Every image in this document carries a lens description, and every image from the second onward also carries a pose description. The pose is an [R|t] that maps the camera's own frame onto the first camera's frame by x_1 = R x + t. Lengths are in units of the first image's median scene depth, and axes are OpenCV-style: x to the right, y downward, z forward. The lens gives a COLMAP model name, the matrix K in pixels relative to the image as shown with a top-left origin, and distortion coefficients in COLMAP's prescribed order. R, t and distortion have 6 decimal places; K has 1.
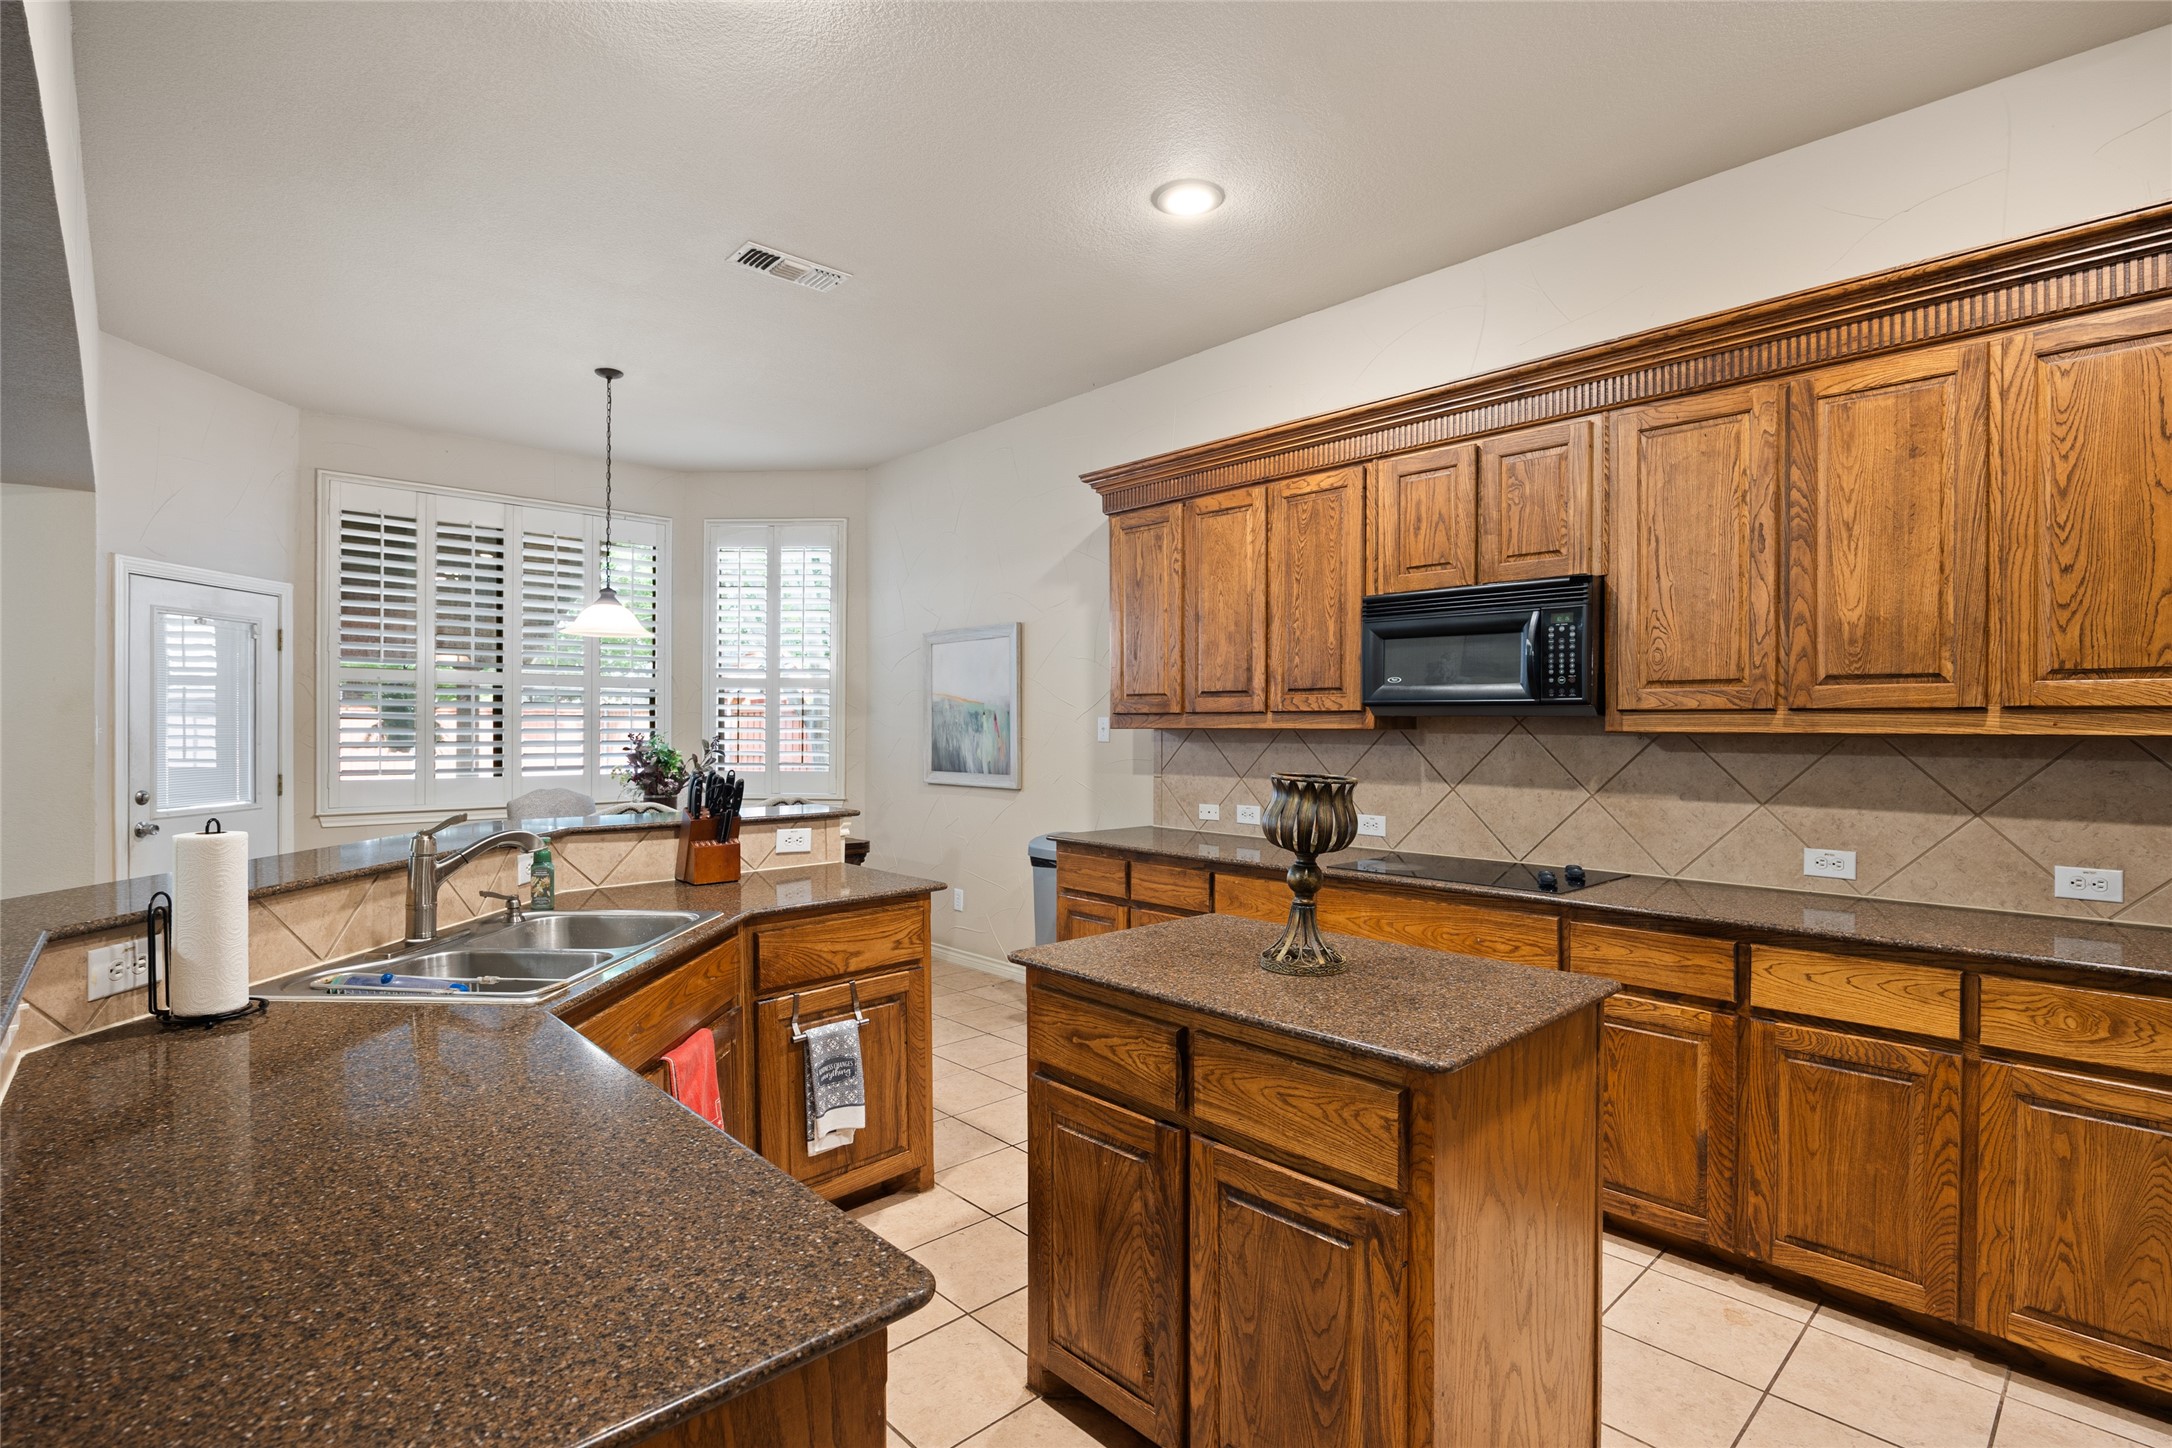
lens RADIAL K [[1022.0, 0, 1086.0], [0, 1022.0, 724.0], [0, 0, 1]] dist [-0.000092, 0.000068]
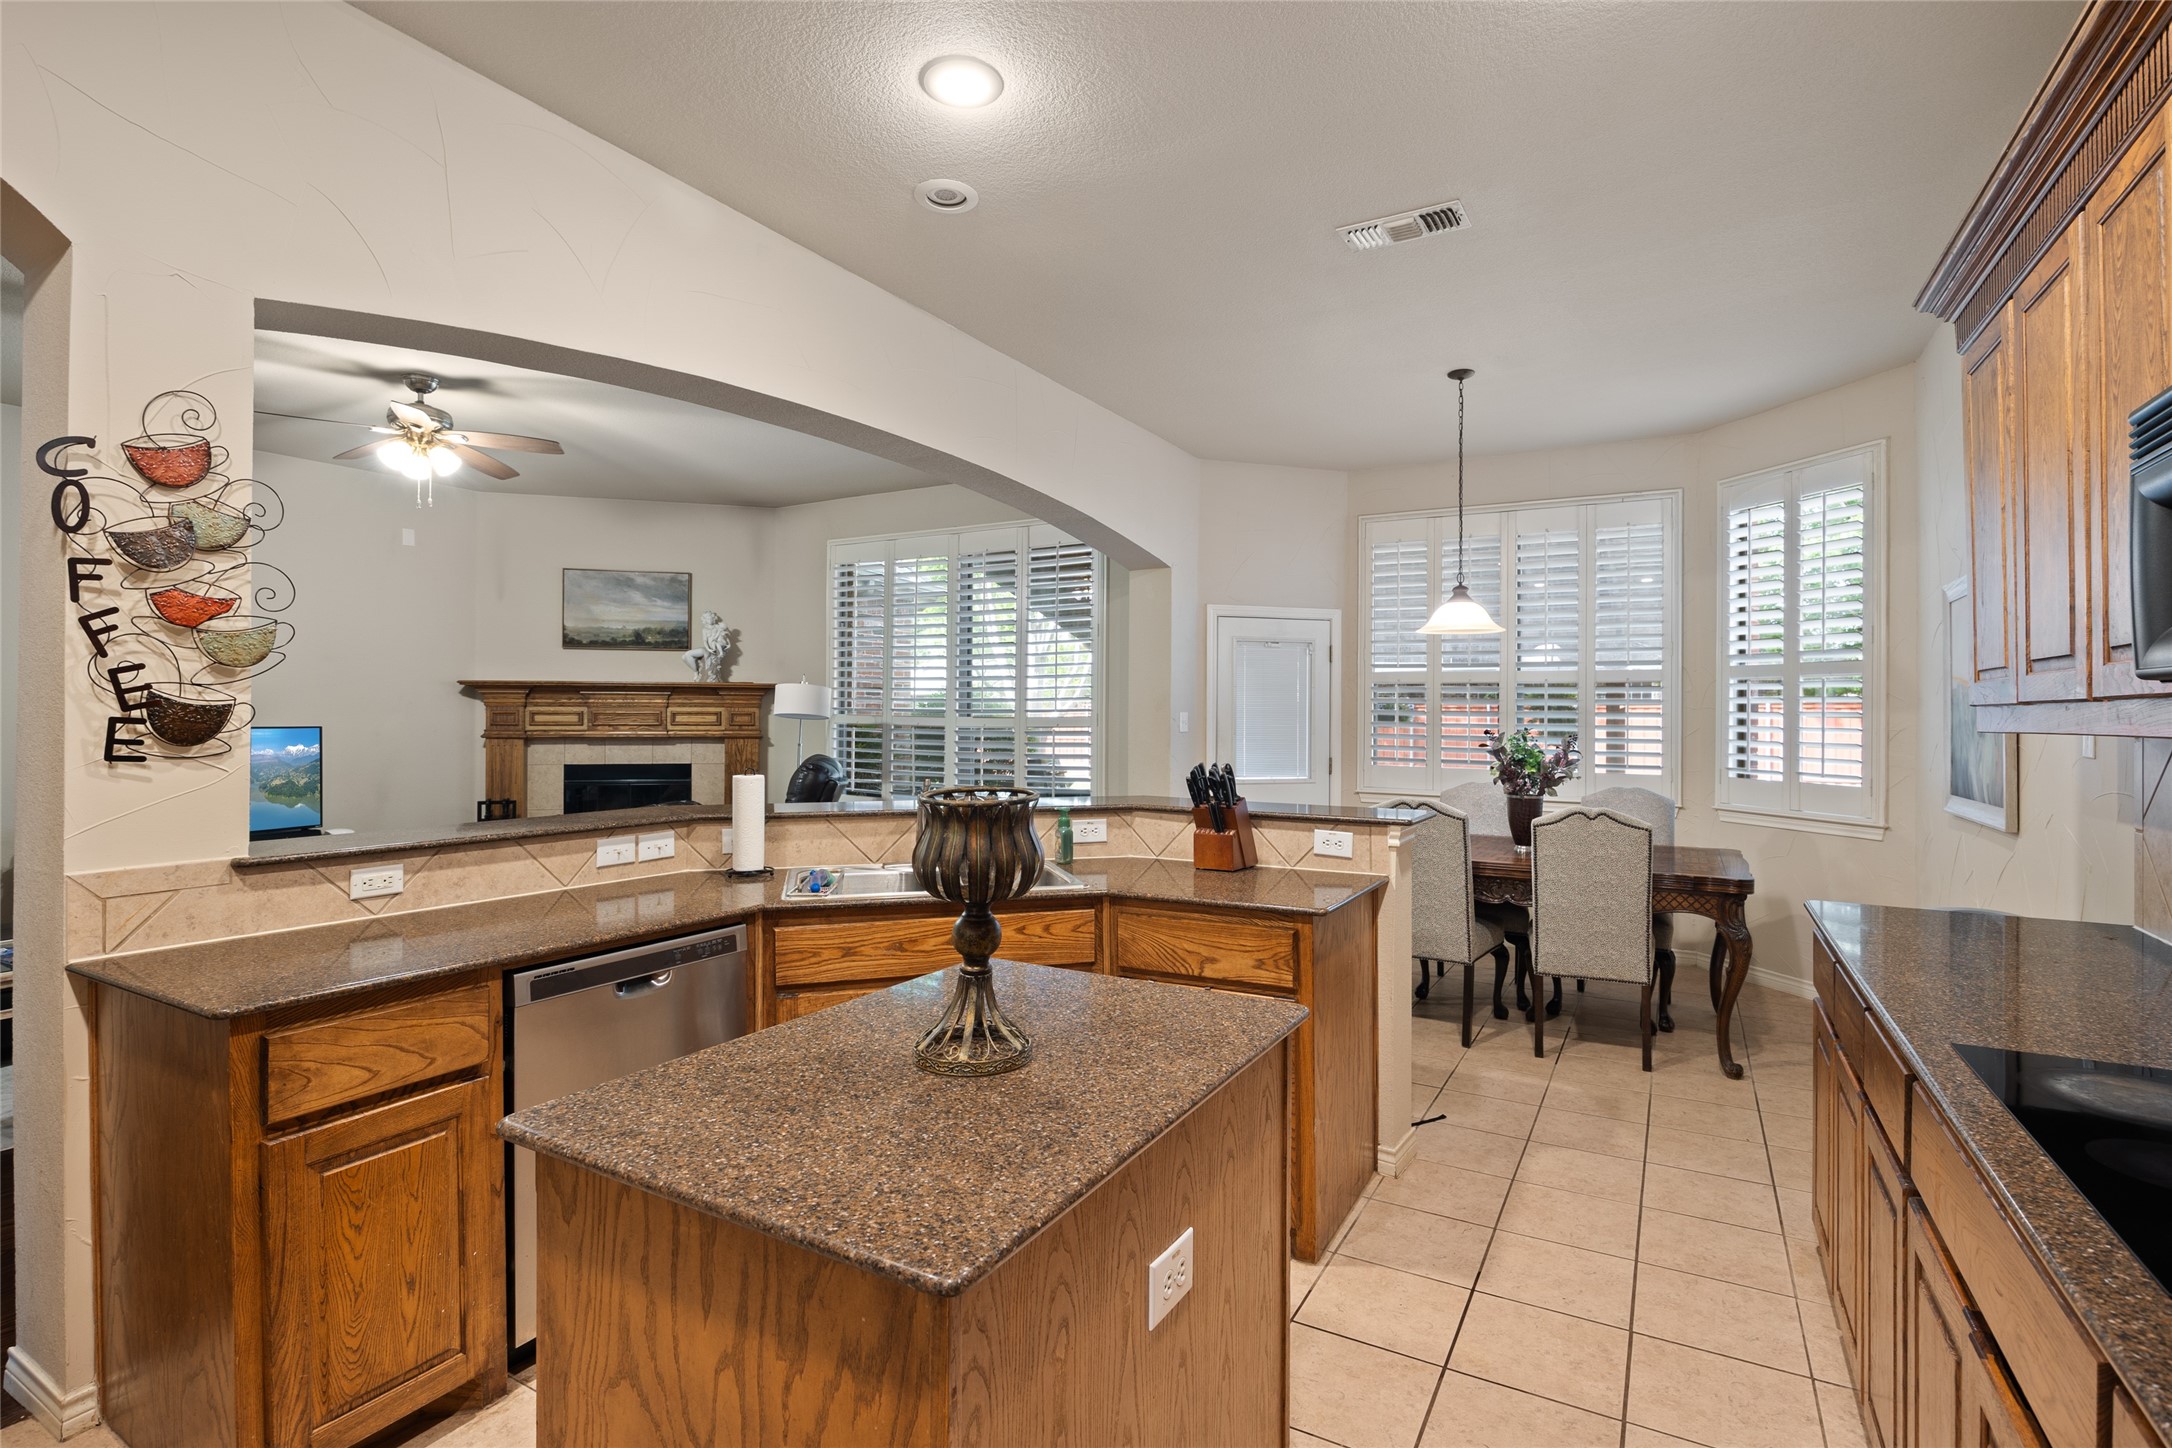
lens RADIAL K [[1039.4, 0, 1136.3], [0, 1039.4, 694.9], [0, 0, 1]] dist [-0.010874, -0.000309]
pose [[0.317053, -0.018782, -0.948222, 0.403524], [-0.005966, 0.999745, -0.021798, -0.000241], [0.948389, 0.012569, 0.316860, 0.373914]]
